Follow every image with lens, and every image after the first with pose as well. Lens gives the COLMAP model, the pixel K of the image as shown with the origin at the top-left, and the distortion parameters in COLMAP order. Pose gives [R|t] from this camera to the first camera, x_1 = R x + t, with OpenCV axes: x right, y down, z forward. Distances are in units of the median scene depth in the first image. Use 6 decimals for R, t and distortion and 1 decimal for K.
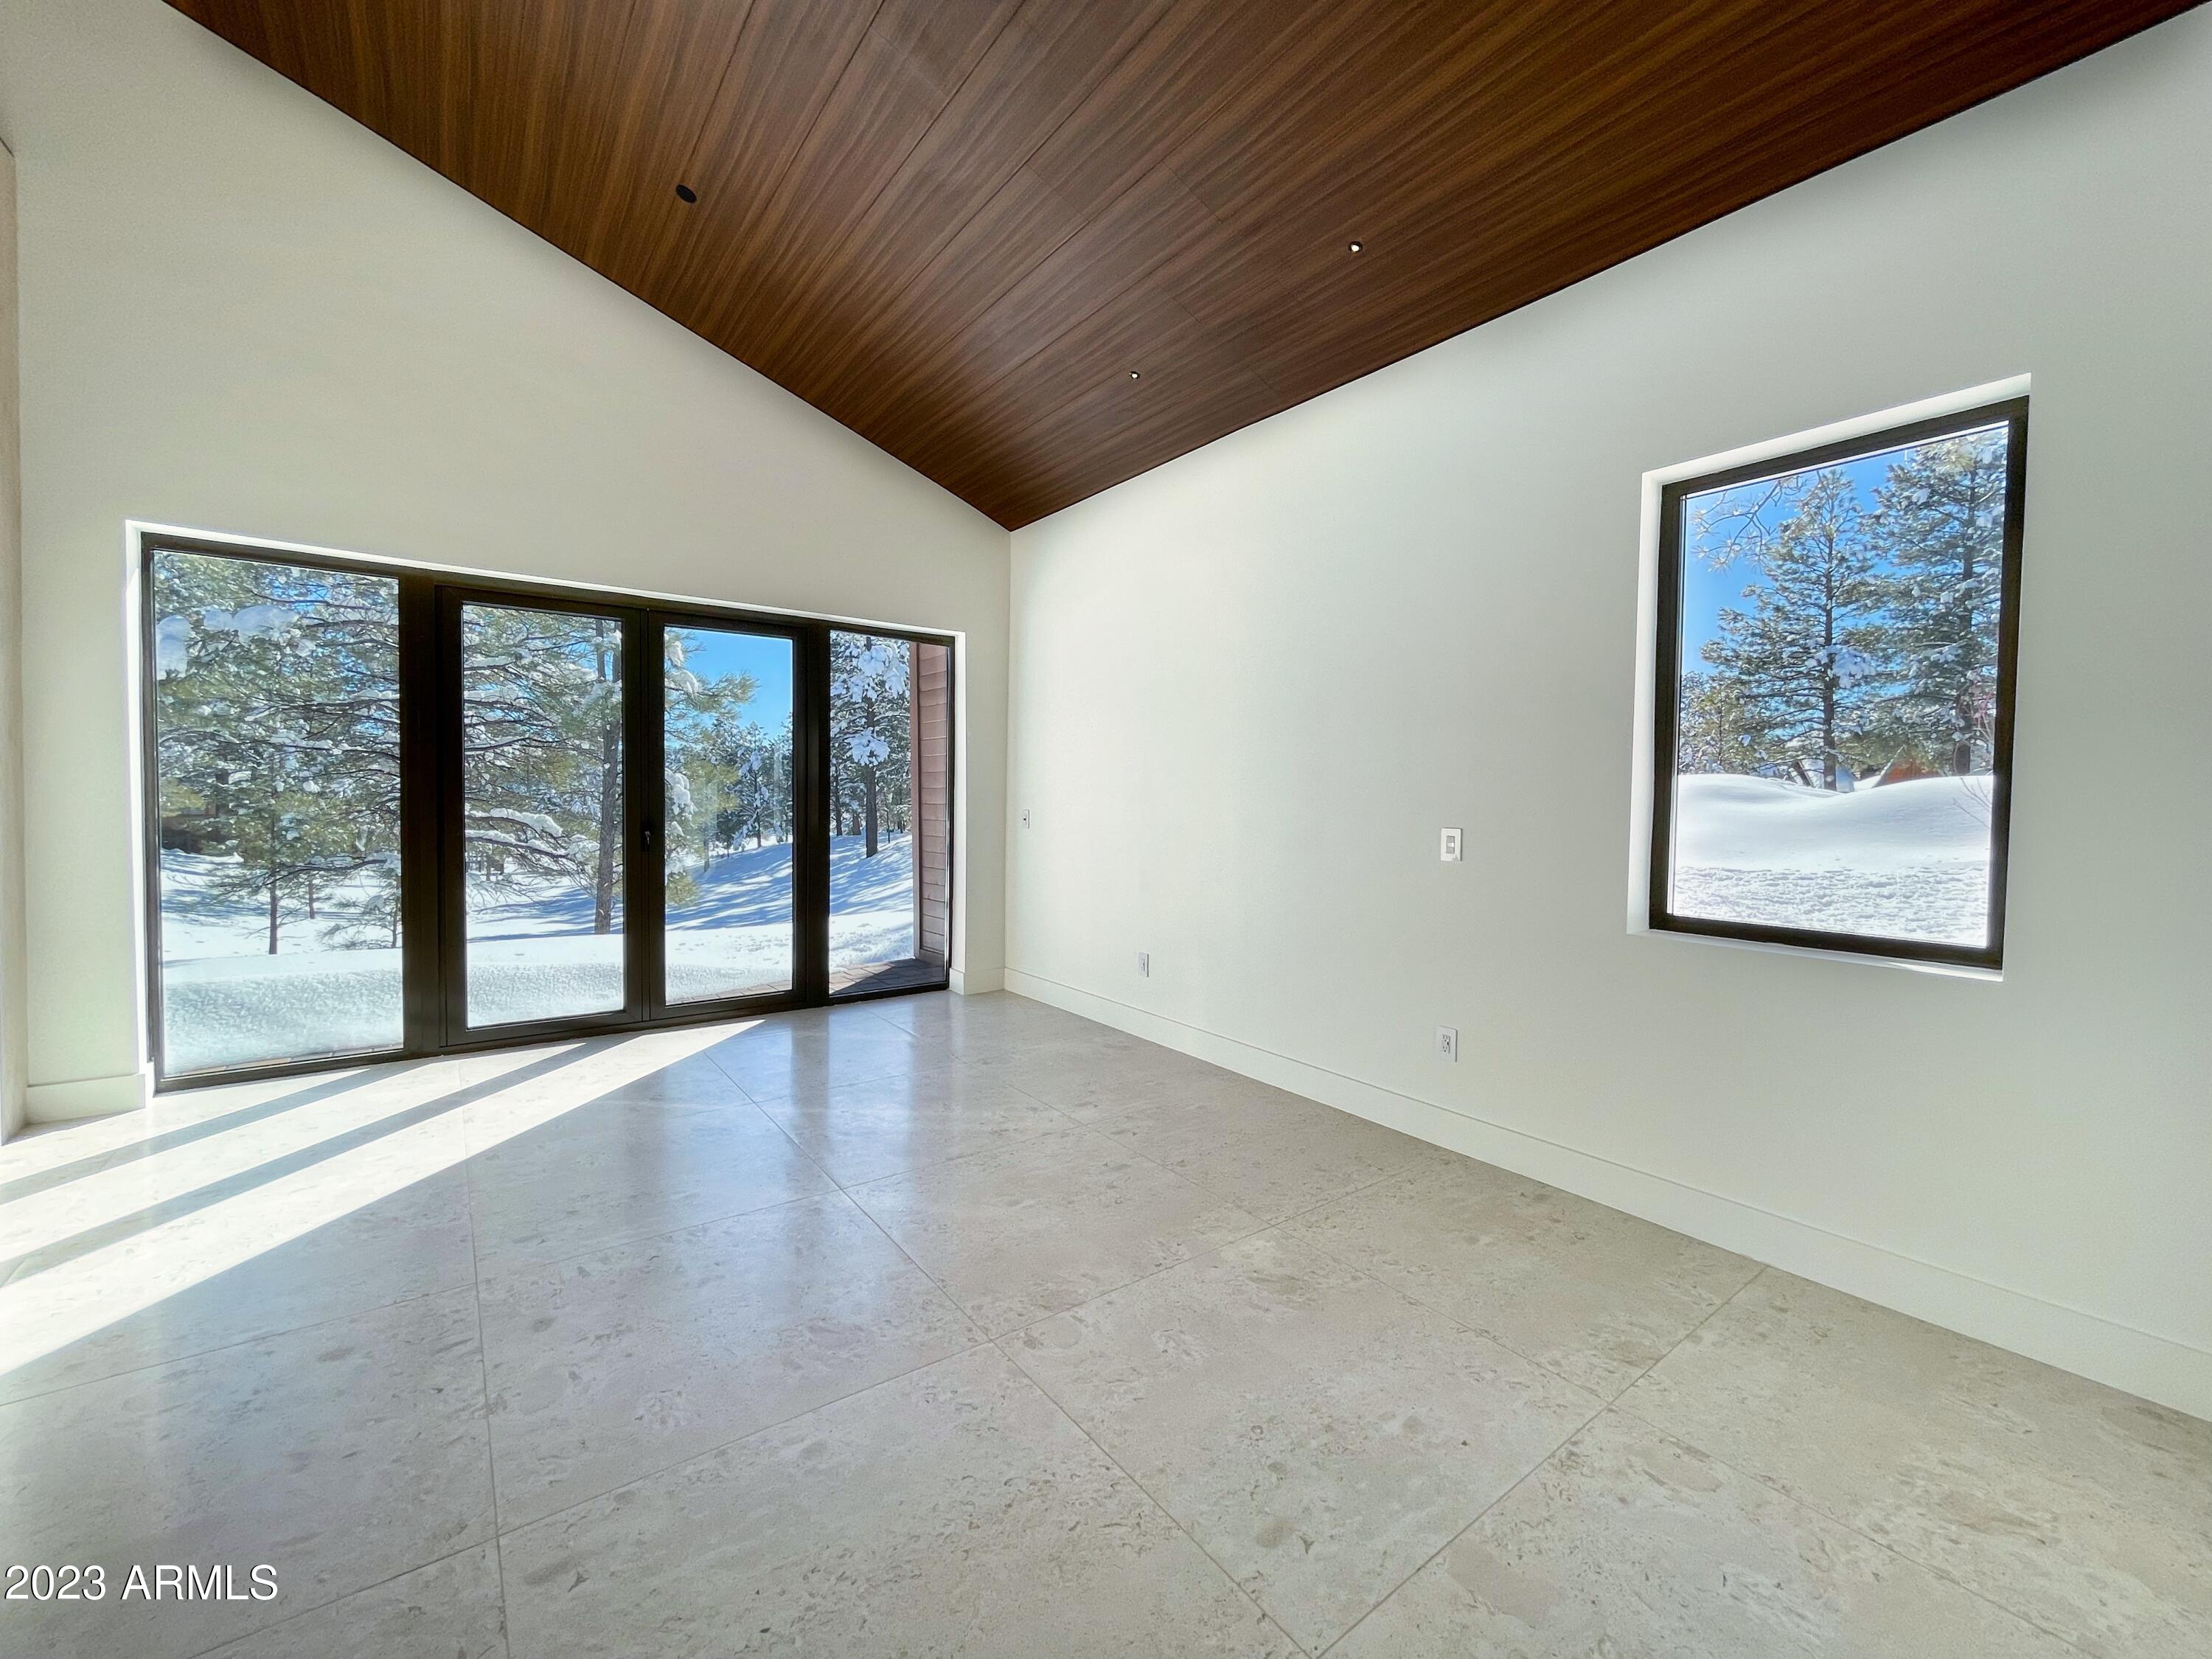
lens RADIAL K [[899.4, 0, 1098.9], [0, 899.4, 820.7], [0, 0, 1]] dist [-0.007778, 0.004695]
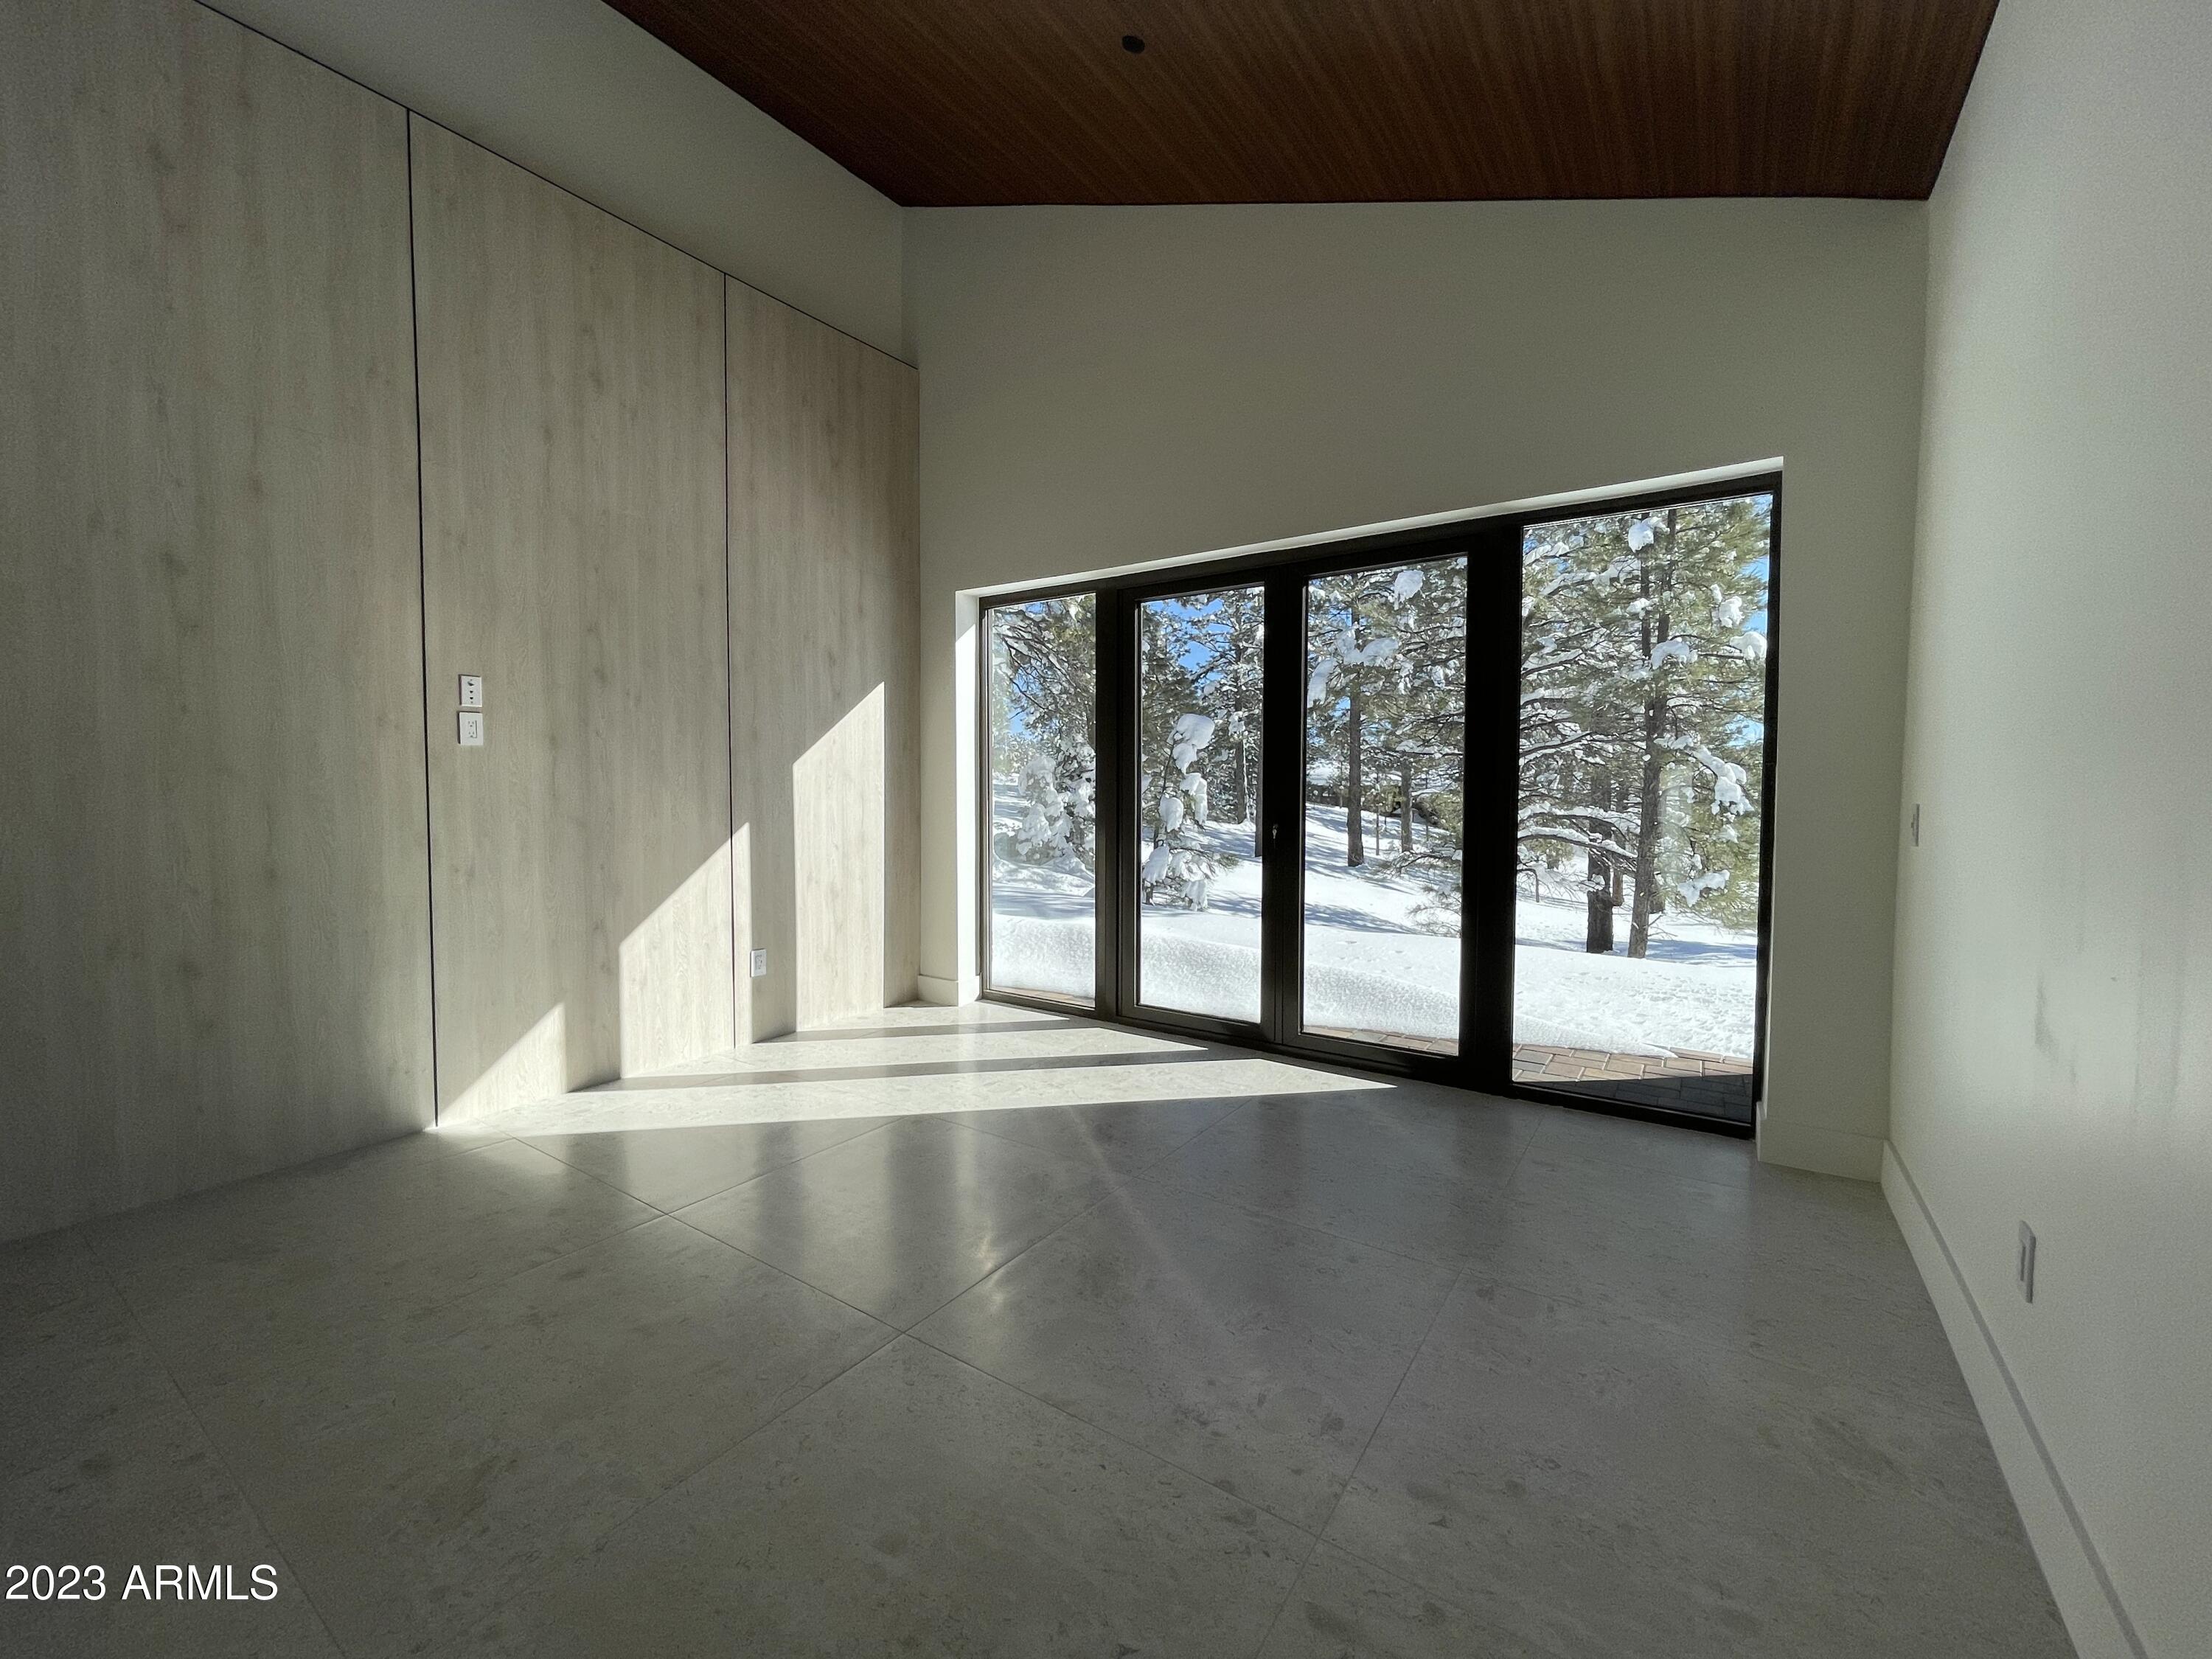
lens RADIAL K [[899.4, 0, 1098.9], [0, 899.4, 820.7], [0, 0, 1]] dist [-0.007778, 0.004695]
pose [[0.318118, 0.021961, -0.947797, 0.284290], [-0.025837, 0.999561, 0.014488, 0.002110], [0.947699, 0.019879, 0.318546, 0.639882]]
